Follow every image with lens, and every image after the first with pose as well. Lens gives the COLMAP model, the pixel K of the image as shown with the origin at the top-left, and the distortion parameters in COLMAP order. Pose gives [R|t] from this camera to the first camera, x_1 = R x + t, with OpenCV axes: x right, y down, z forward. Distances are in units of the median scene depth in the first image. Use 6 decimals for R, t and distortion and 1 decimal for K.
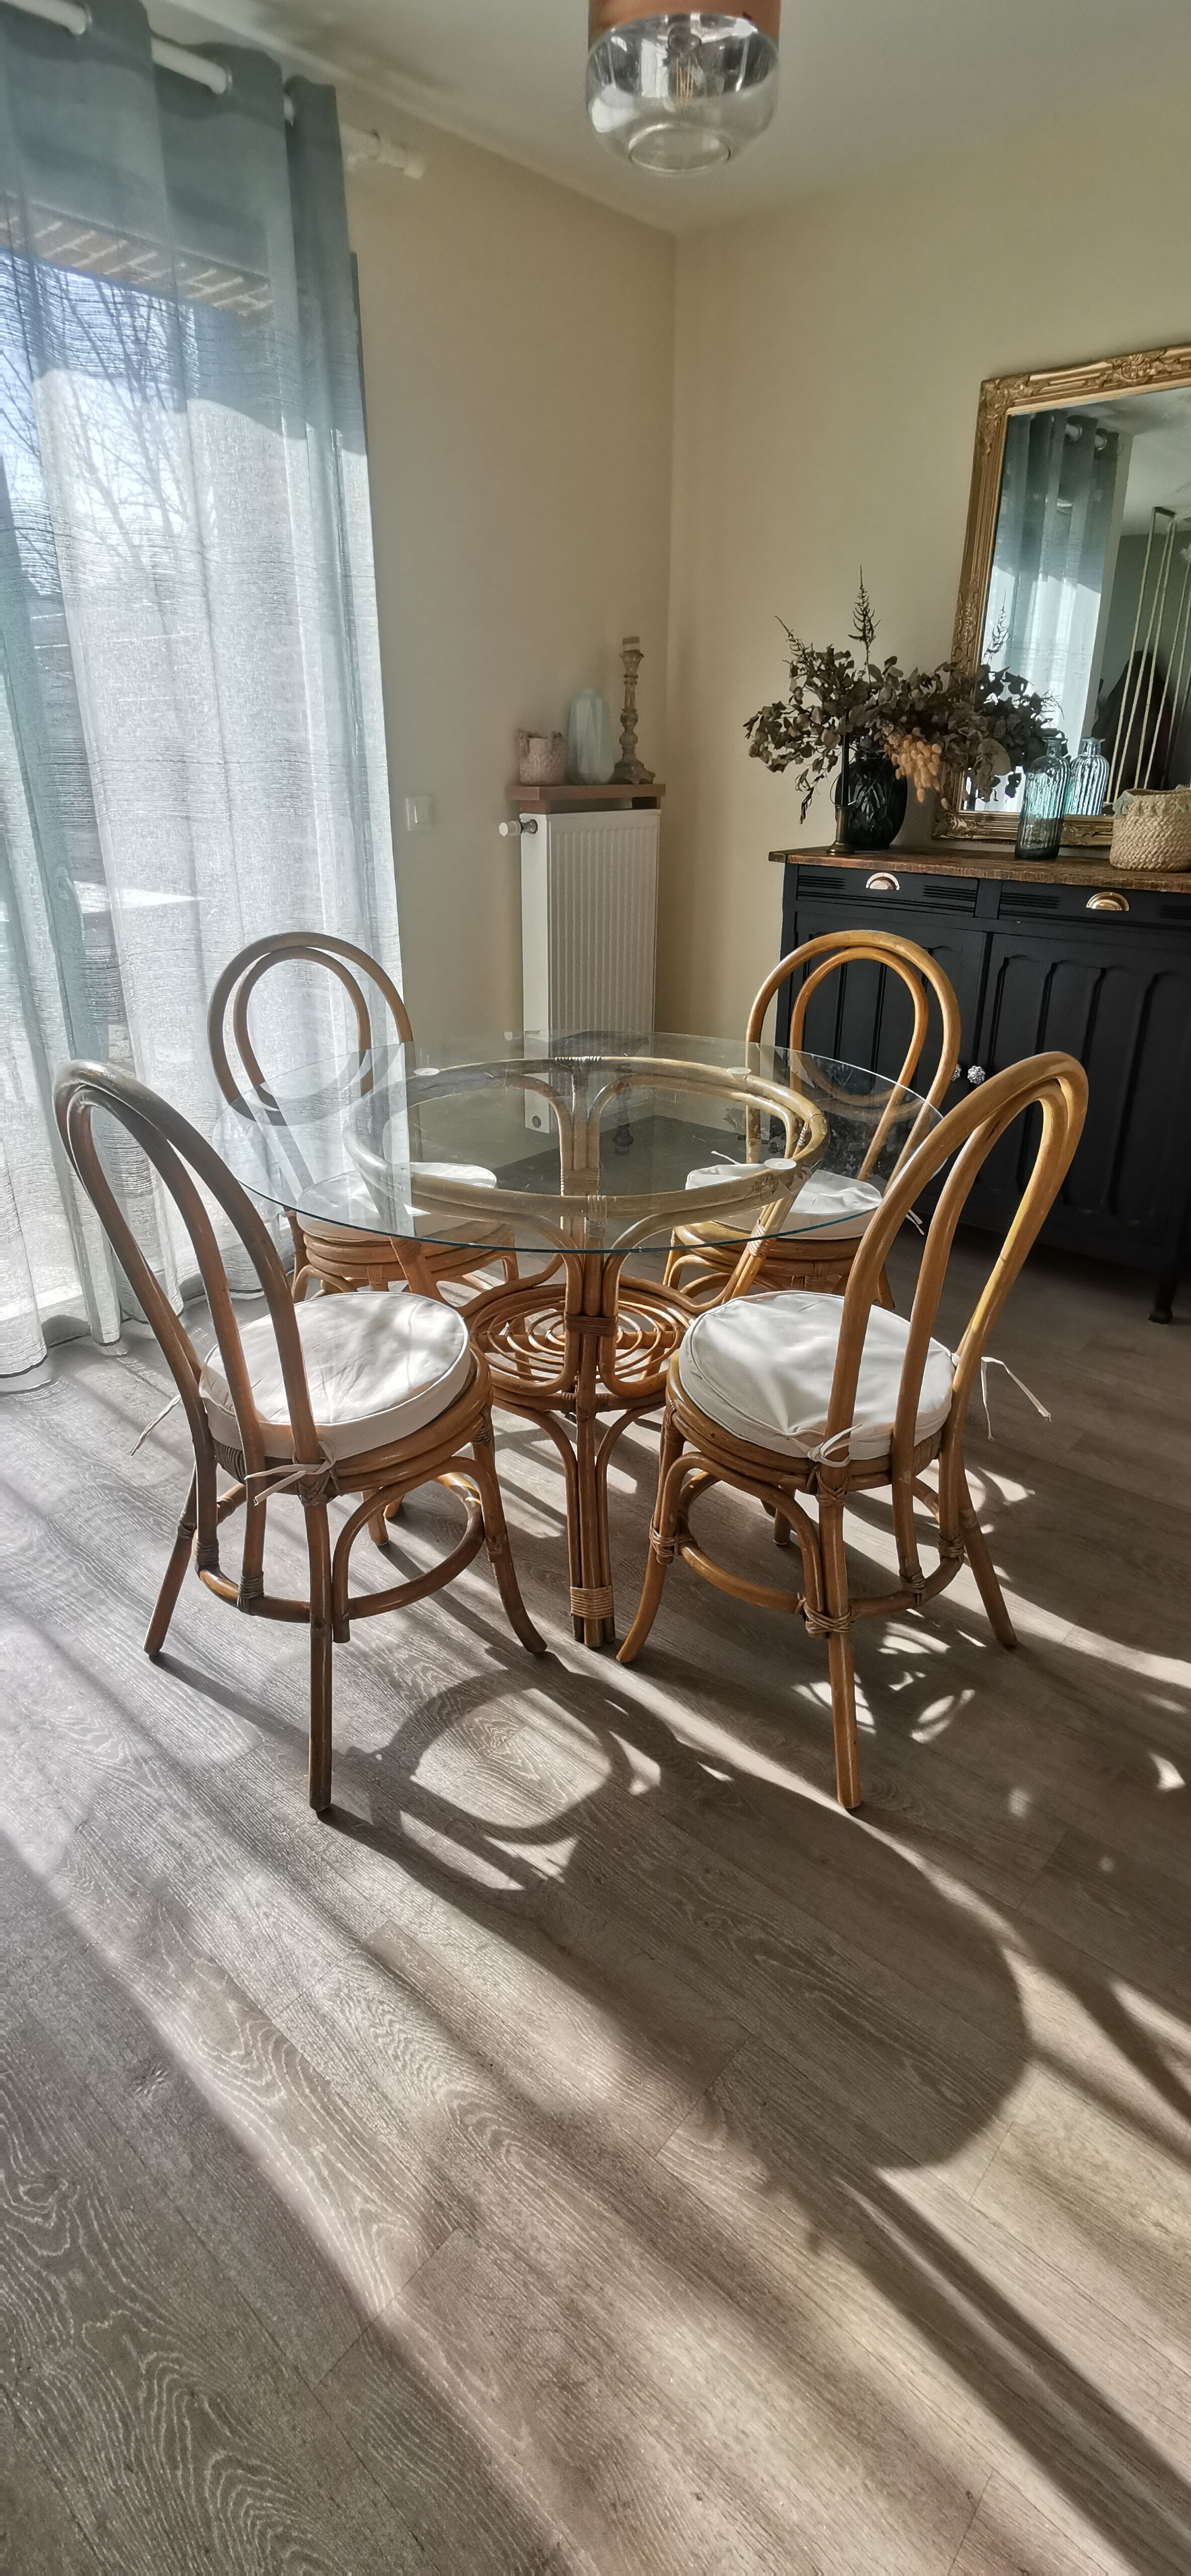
lens RADIAL K [[1169.7, 0, 630.8], [0, 1169.7, 1326.1], [0, 0, 1]] dist [-0.002579, 0.007942]
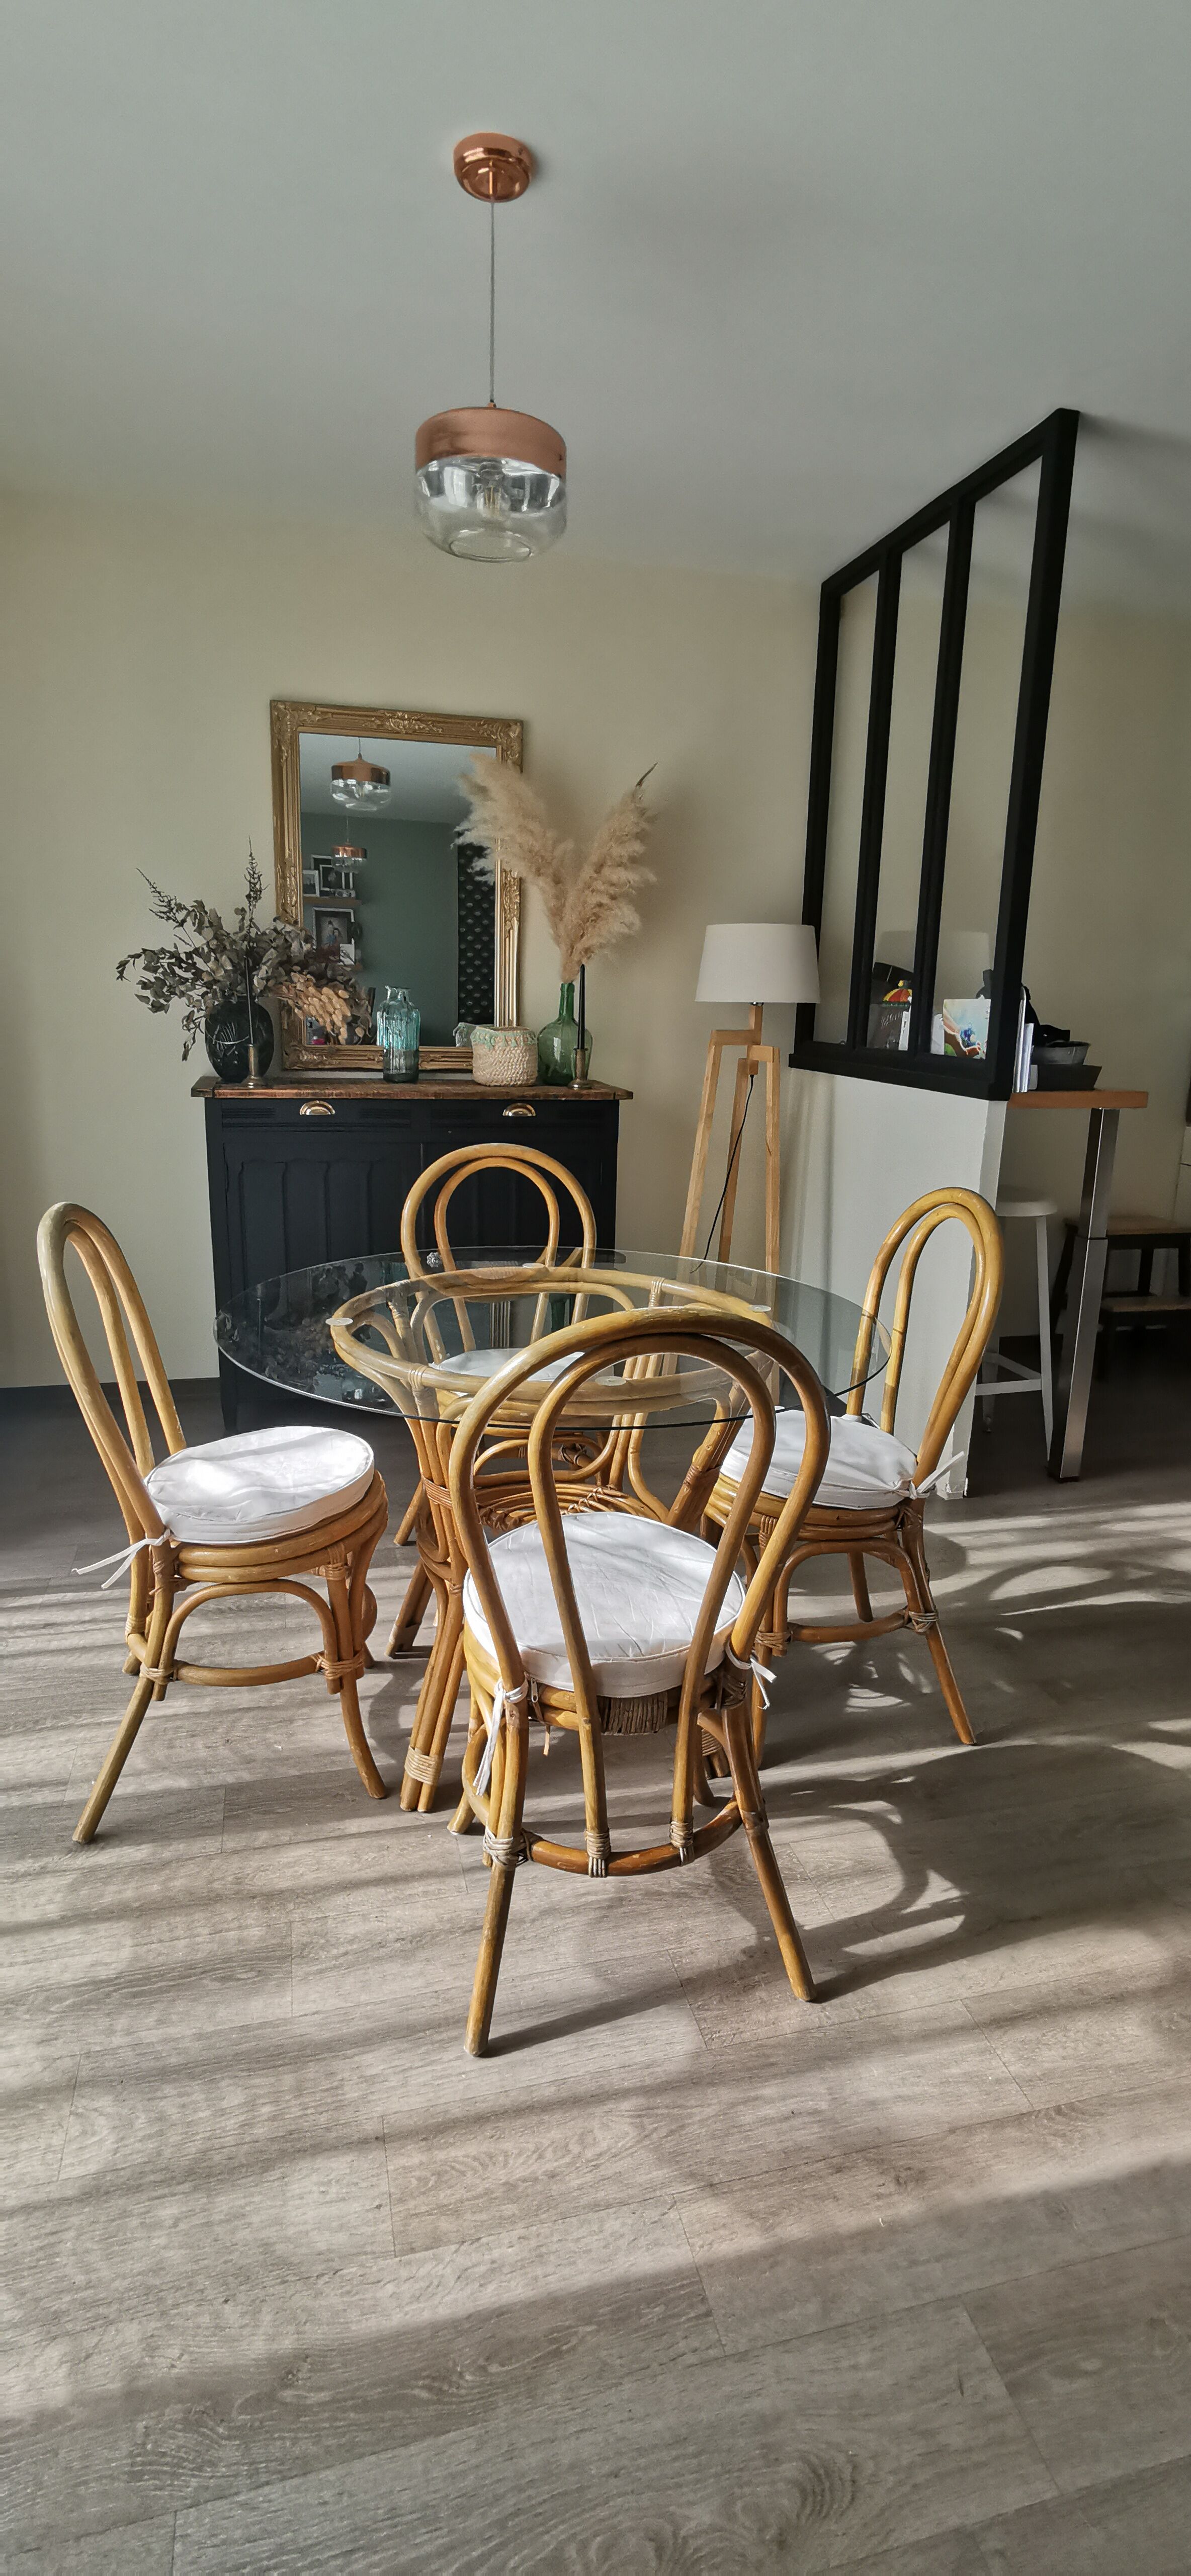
lens RADIAL K [[1169.7, 0, 601.0], [0, 1169.7, 1281.3], [0, 0, 1]] dist [-0.002579, 0.007942]
pose [[0.590802, -0.185520, 0.785198, -0.833208], [0.342066, 0.939004, -0.035519, -0.150414], [-0.730714, 0.289574, 0.618226, 0.265749]]
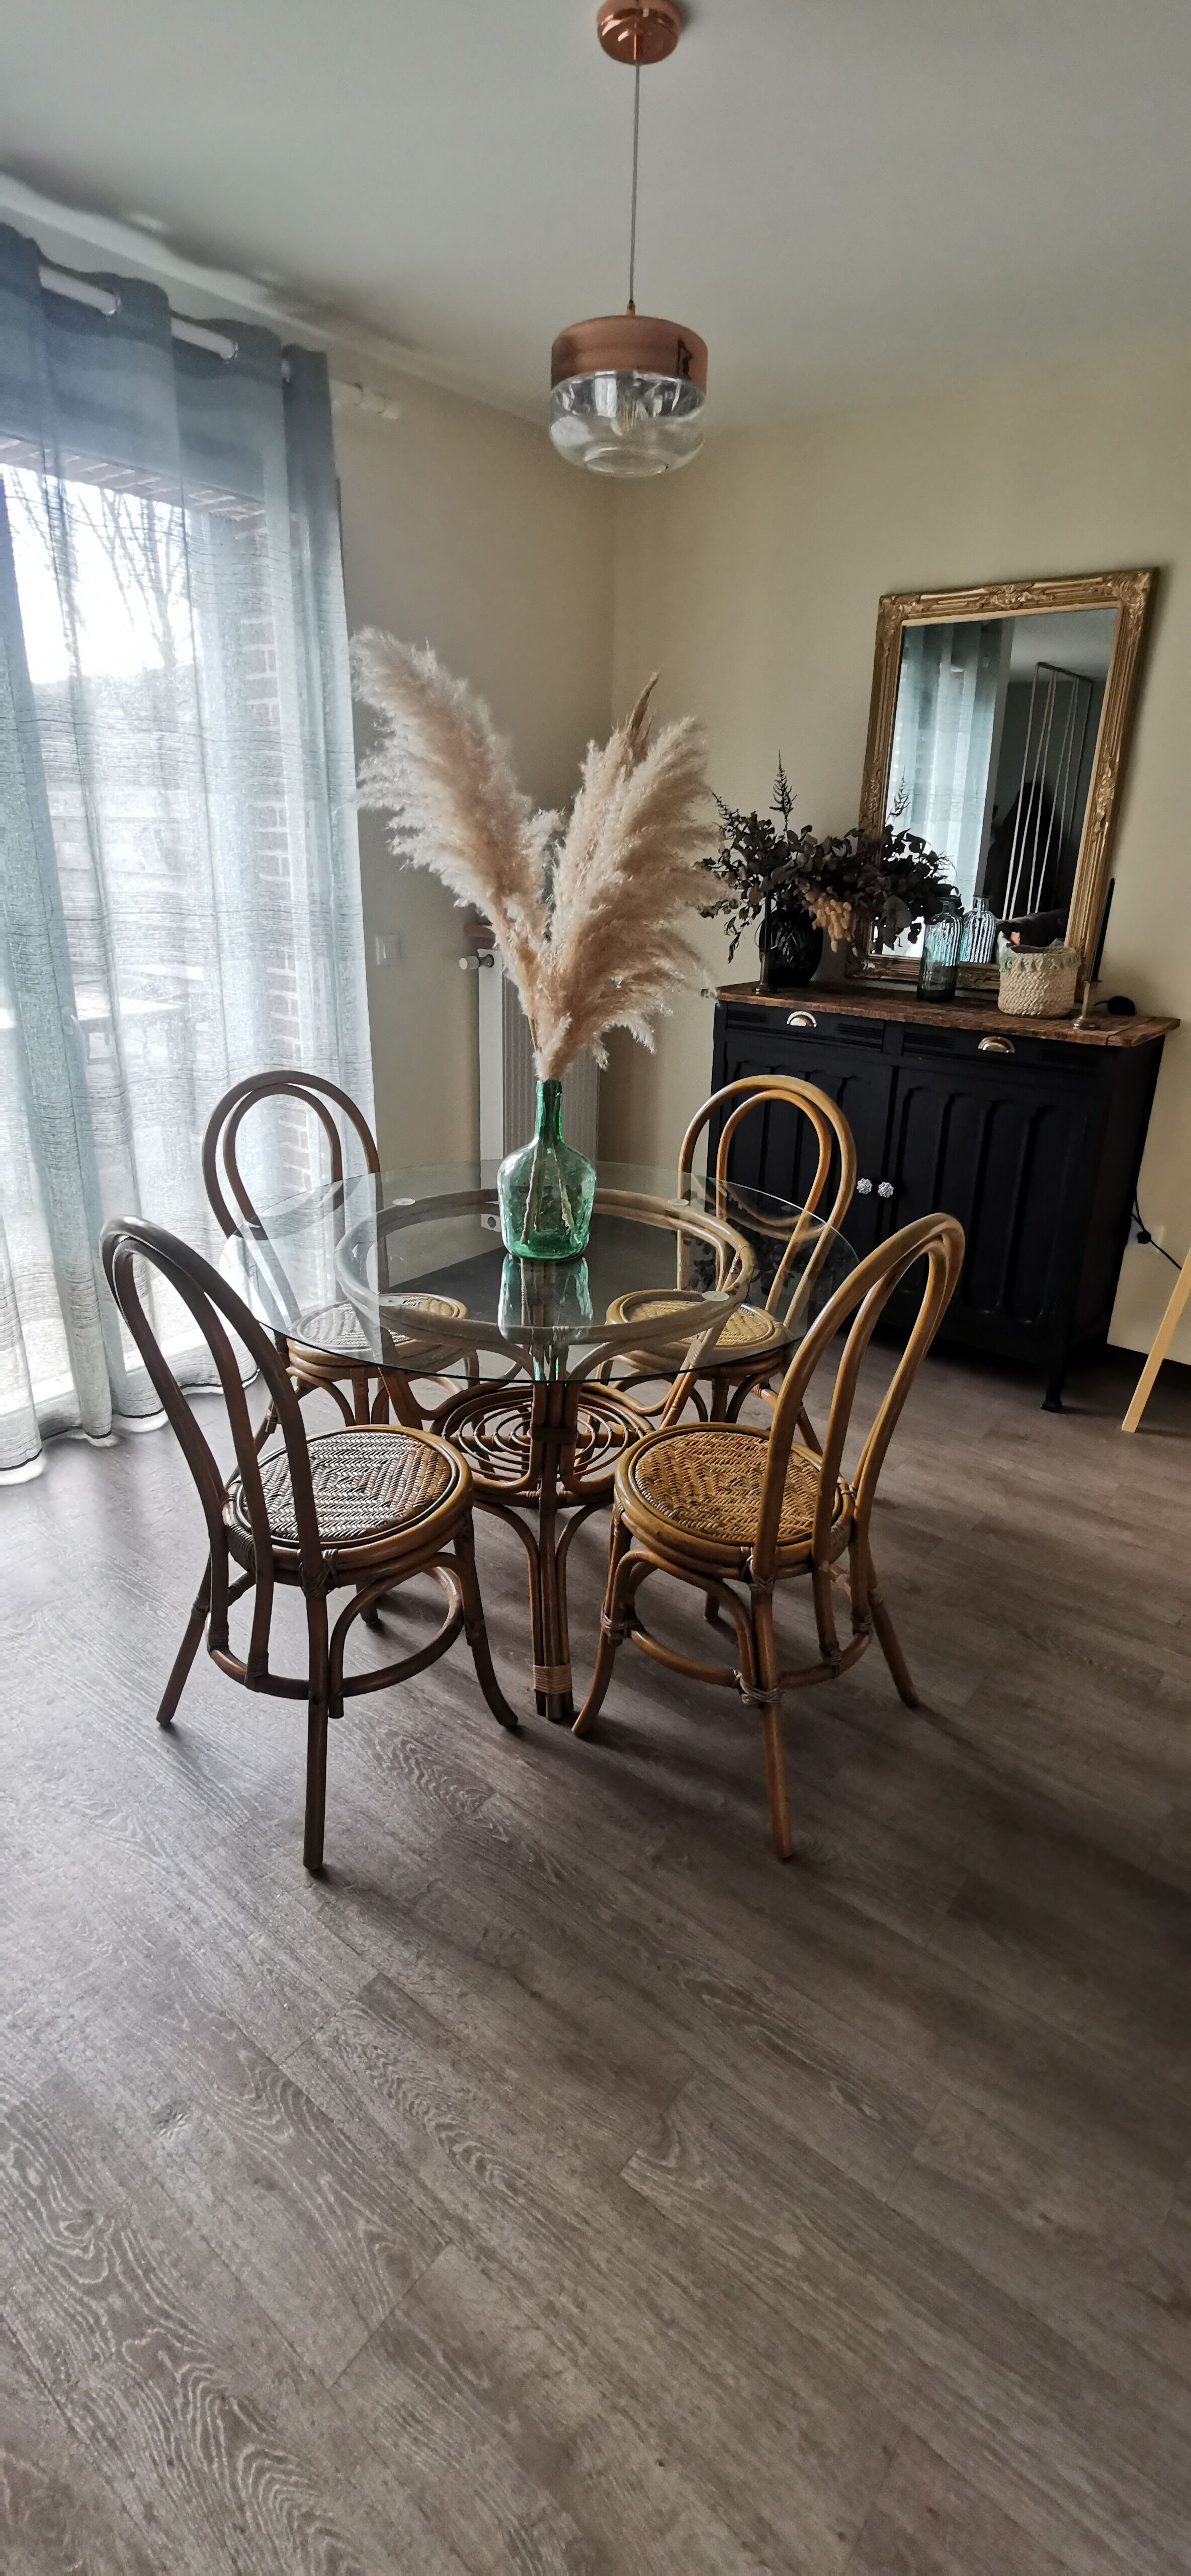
lens RADIAL K [[1169.7, 0, 617.8], [0, 1169.7, 1297.3], [0, 0, 1]] dist [-0.002579, 0.007942]
pose [[0.998788, -0.000304, 0.049223, -0.028459], [0.003243, 0.998215, -0.059630, -0.069831], [-0.049117, 0.059717, 0.997006, -0.162877]]
